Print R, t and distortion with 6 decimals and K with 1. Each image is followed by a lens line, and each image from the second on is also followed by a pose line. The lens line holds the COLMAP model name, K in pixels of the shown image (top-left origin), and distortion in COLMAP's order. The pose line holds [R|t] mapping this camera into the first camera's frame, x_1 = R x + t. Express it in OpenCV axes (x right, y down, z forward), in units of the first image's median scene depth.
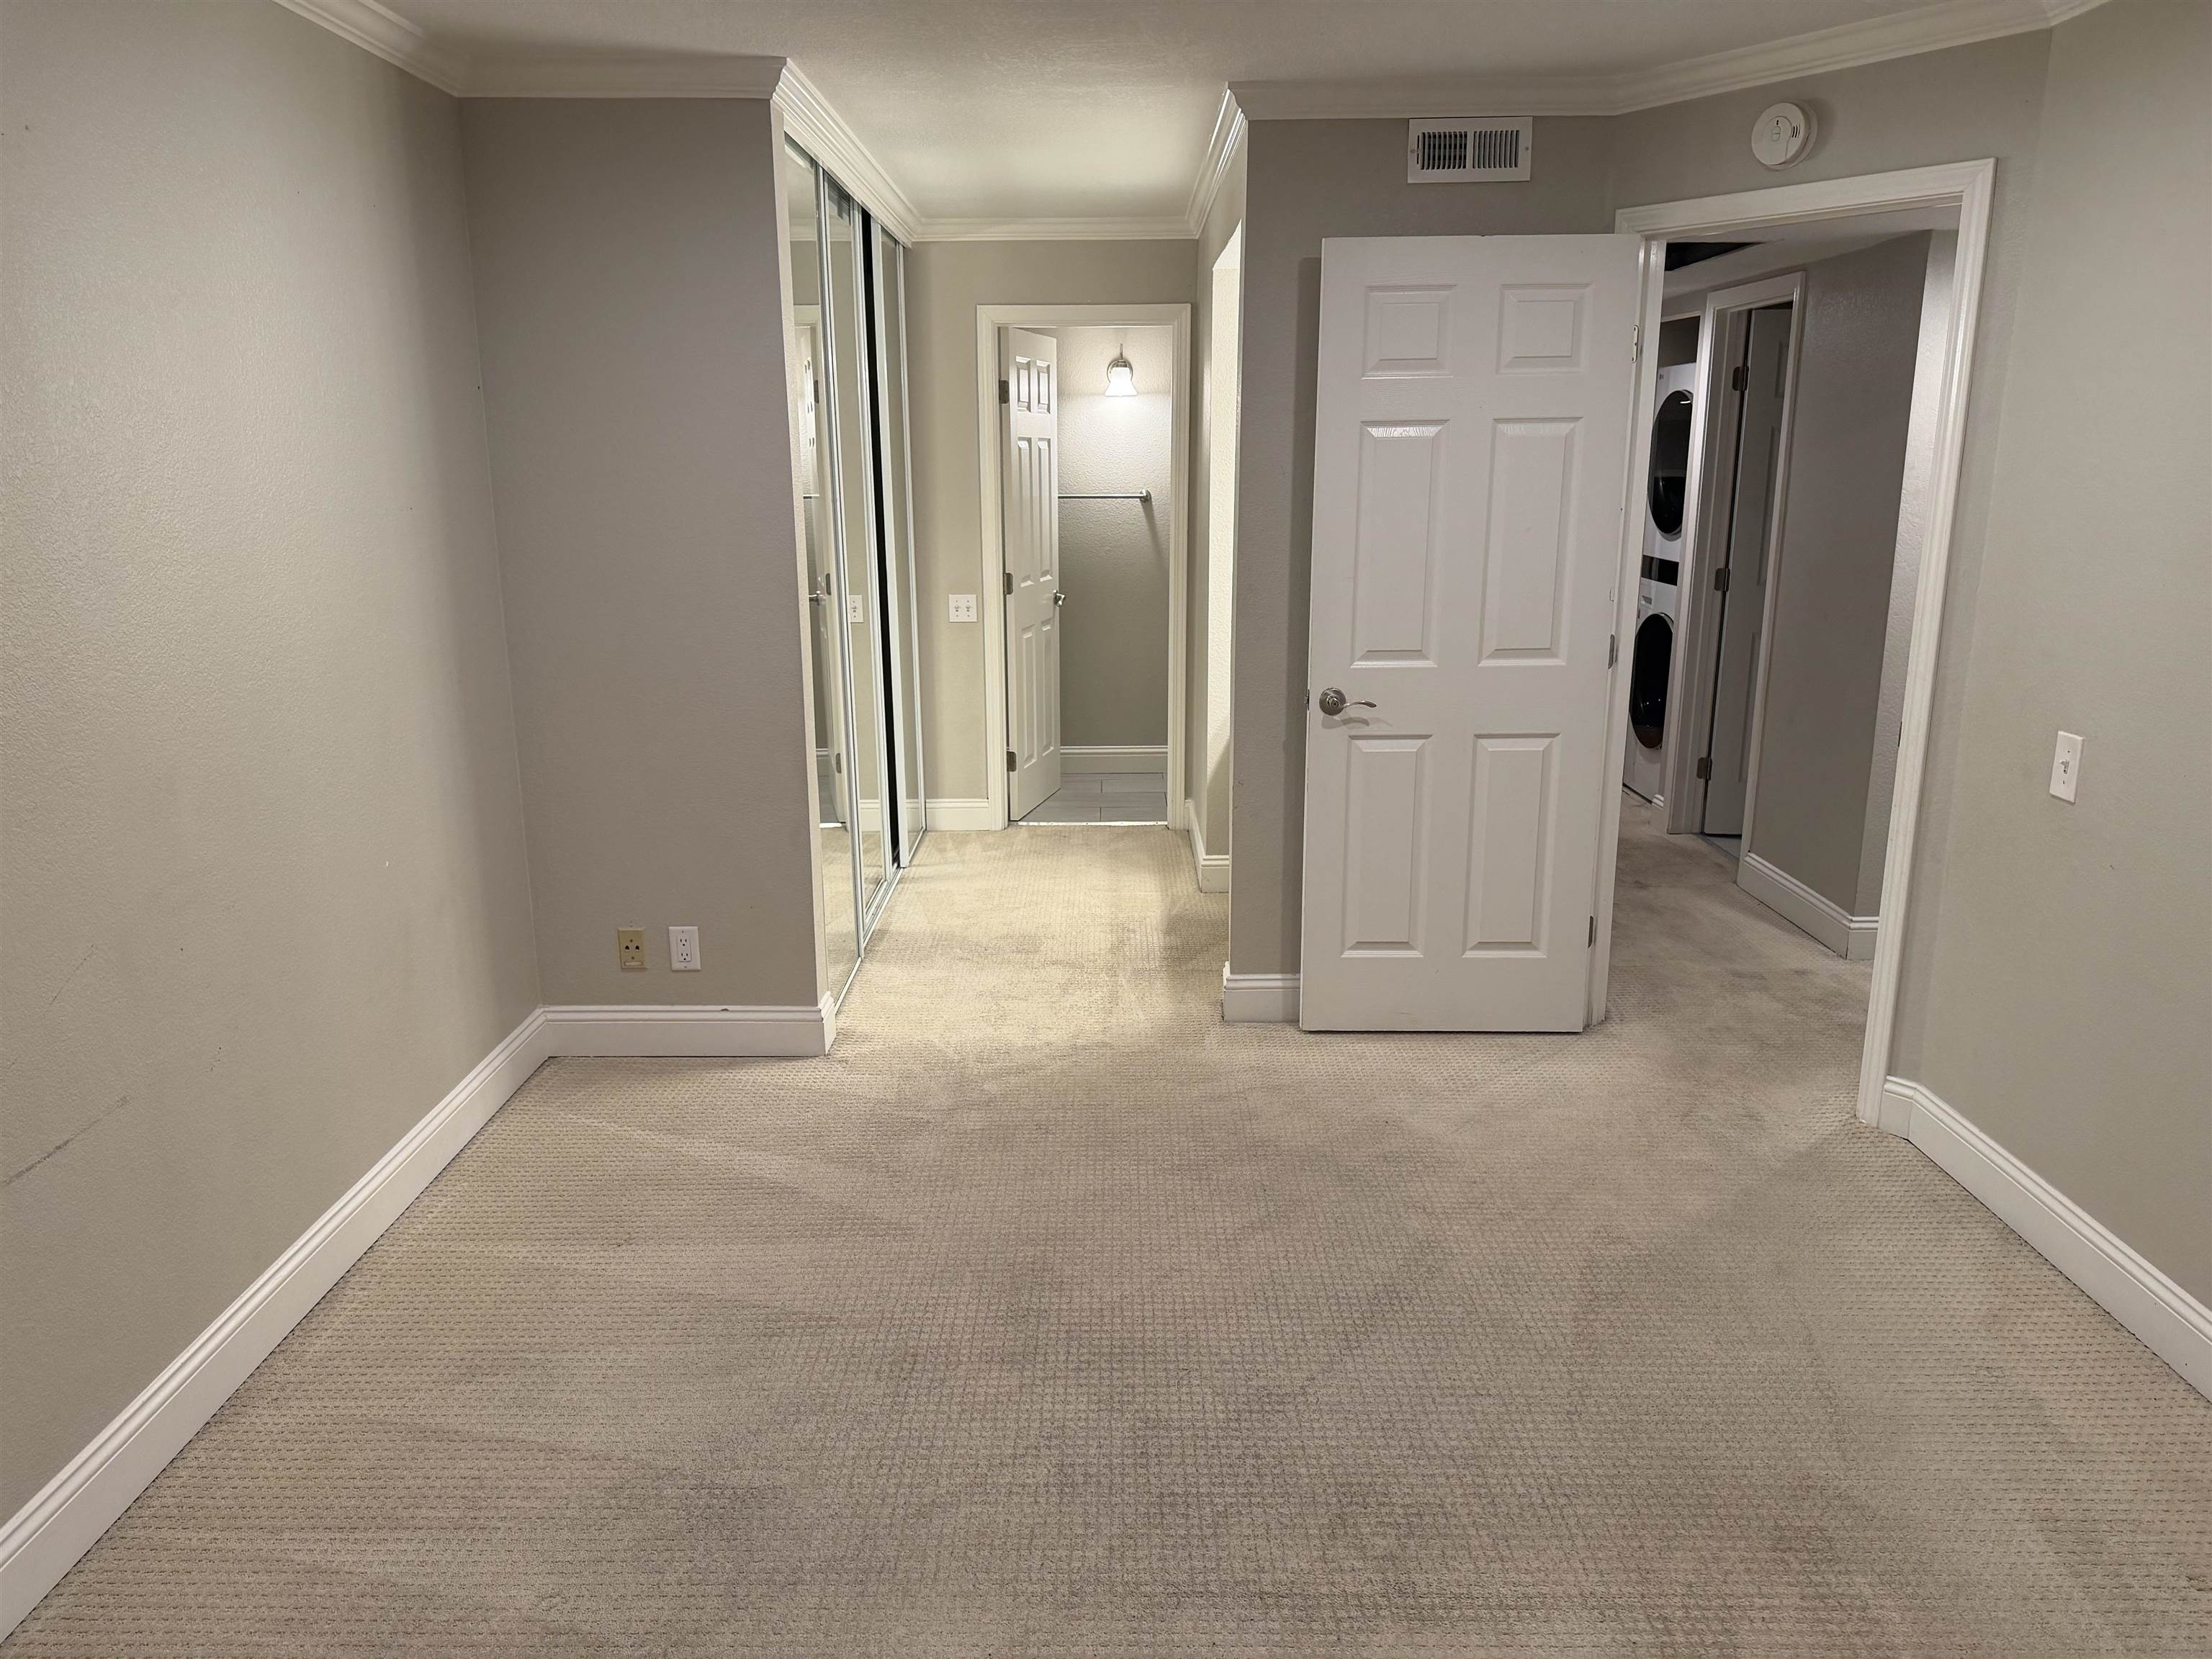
lens RADIAL K [[1553.8, 0, 1106.0], [0, 1553.8, 829.5], [0, 0, 1]] dist [0.110173, 0.000593]
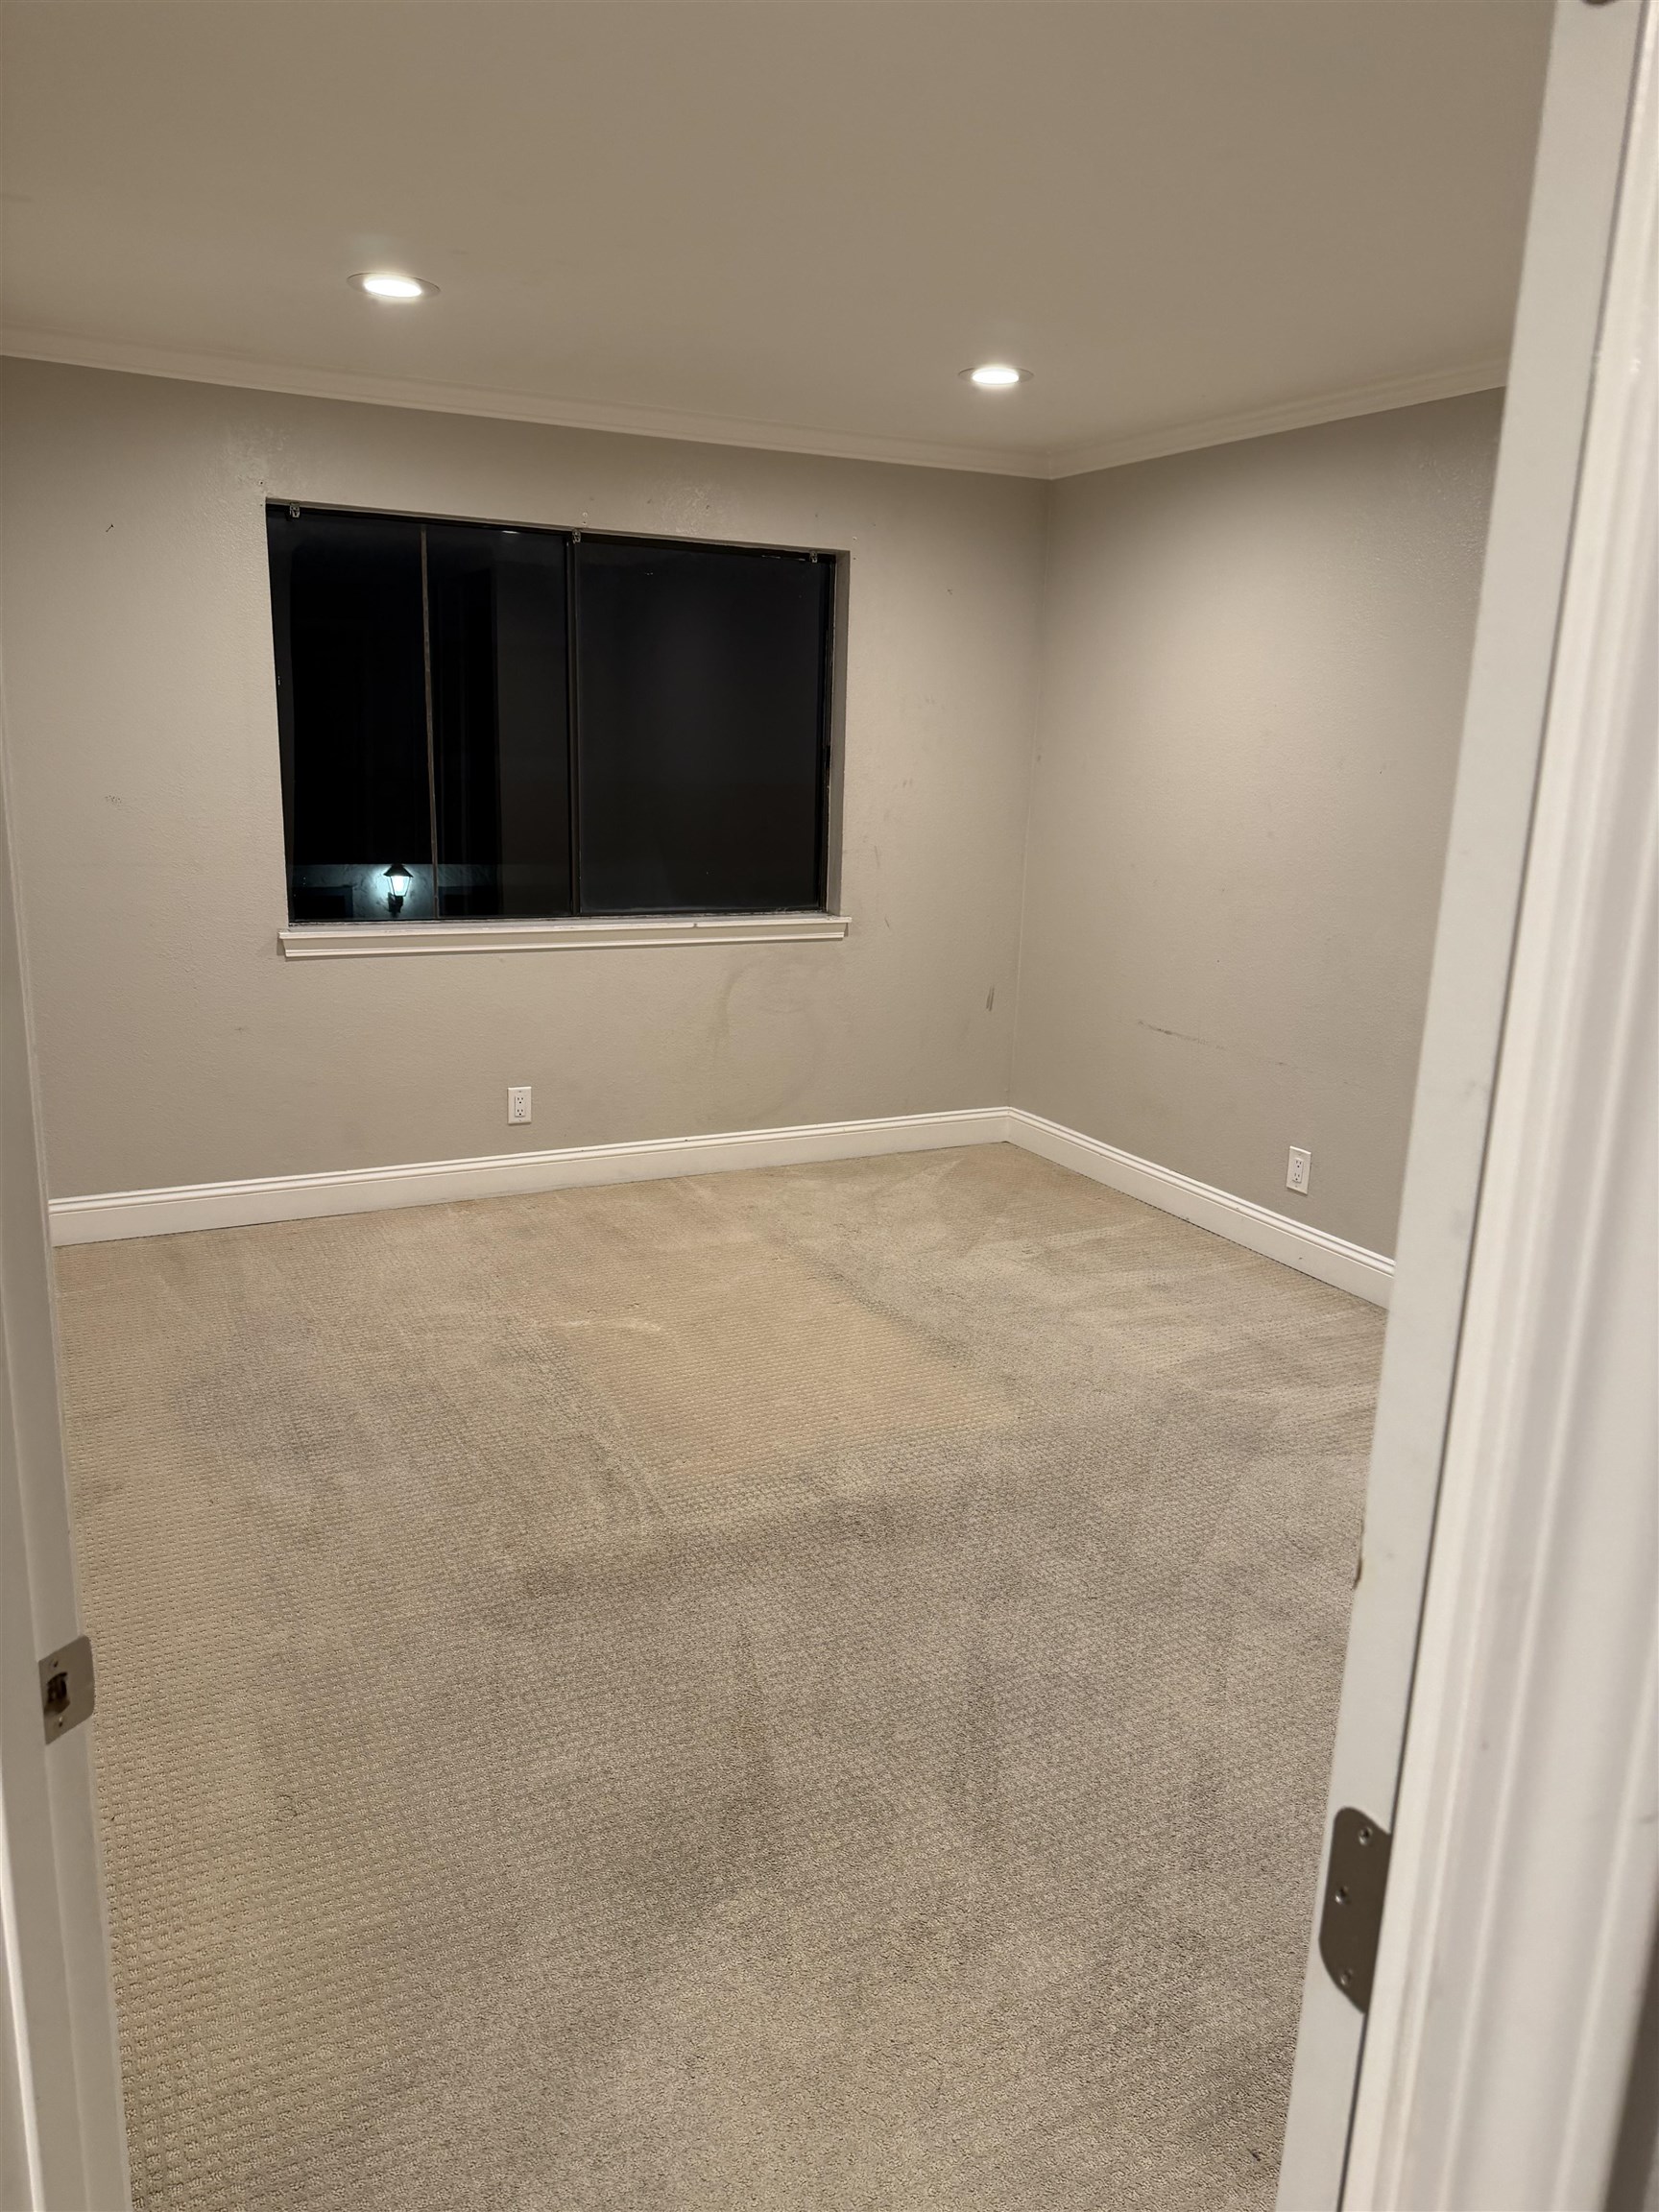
lens RADIAL K [[1553.8, 0, 829.5], [0, 1553.8, 1106.0], [0, 0, 1]] dist [0.110173, 0.000593]
pose [[-0.892940, 0.083691, -0.442327, 0.459897], [-0.134140, 0.888468, 0.438898, -0.273898], [0.429726, 0.451244, -0.782122, 1.140411]]
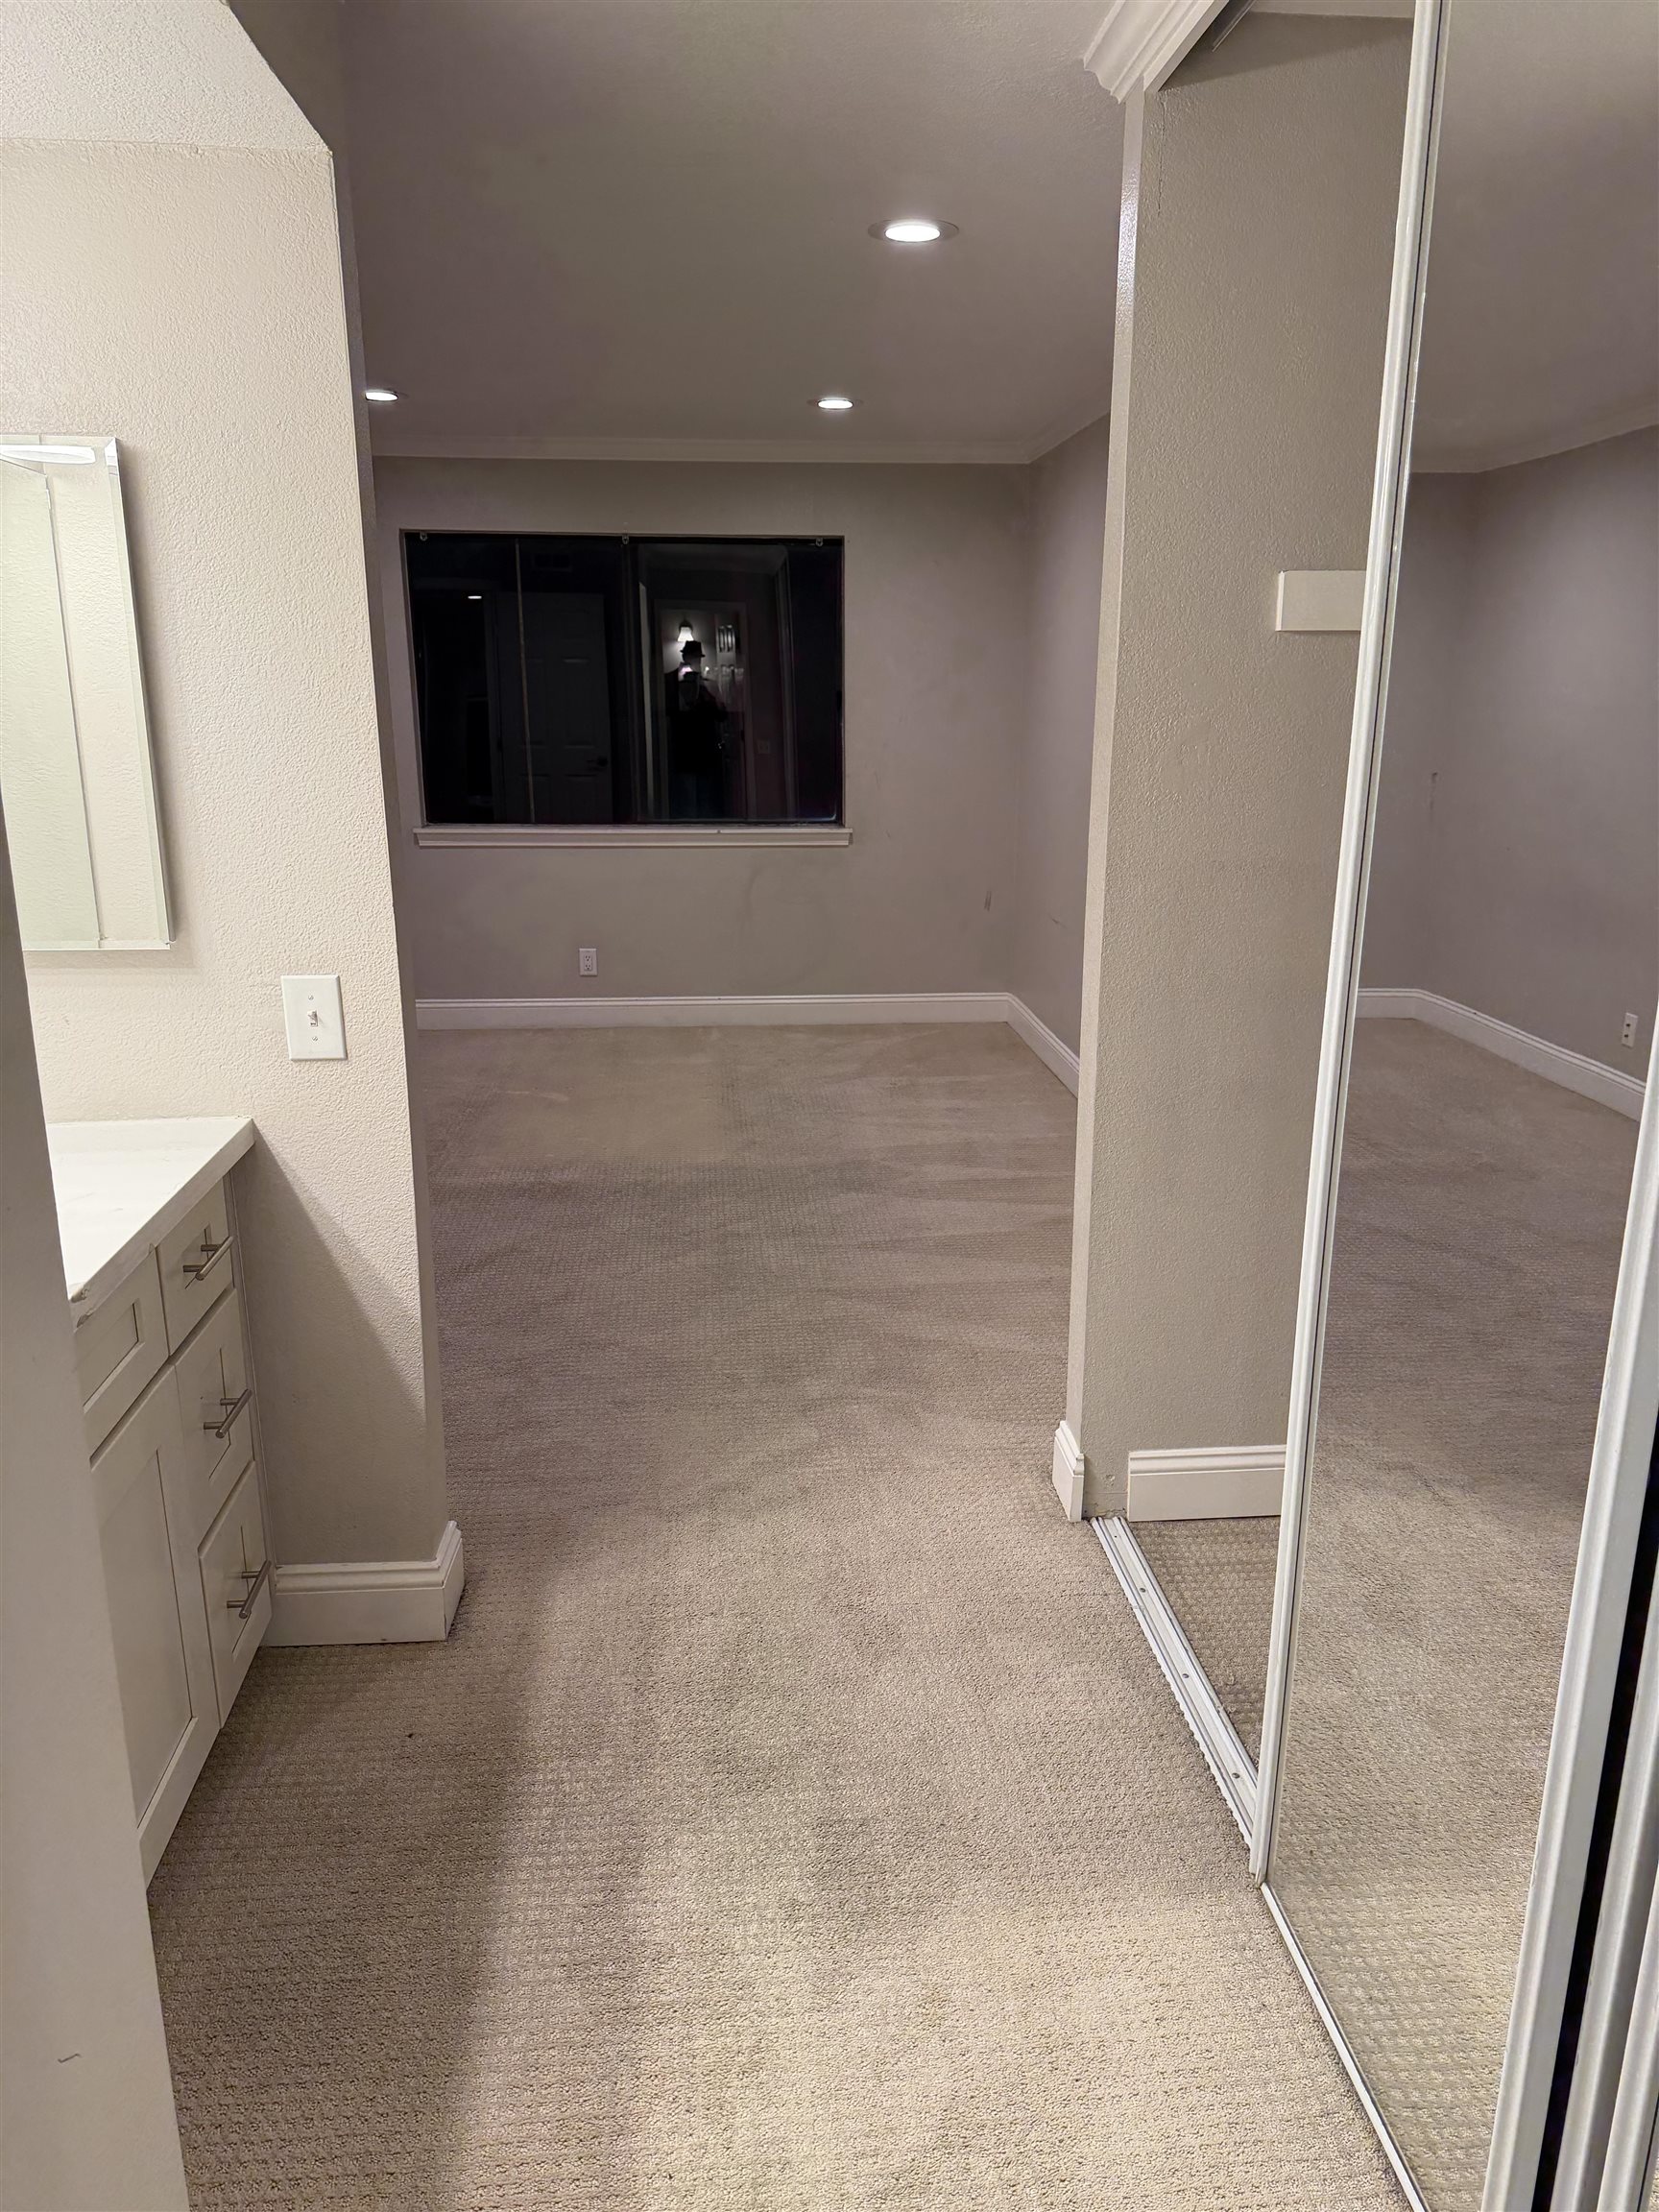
lens RADIAL K [[1553.8, 0, 829.5], [0, 1553.8, 1106.0], [0, 0, 1]] dist [0.110173, 0.000593]
pose [[-0.996254, 0.021955, -0.083639, -0.020344], [-0.021184, 0.875790, 0.482227, -0.390475], [0.083837, 0.482193, -0.872044, 1.677066]]
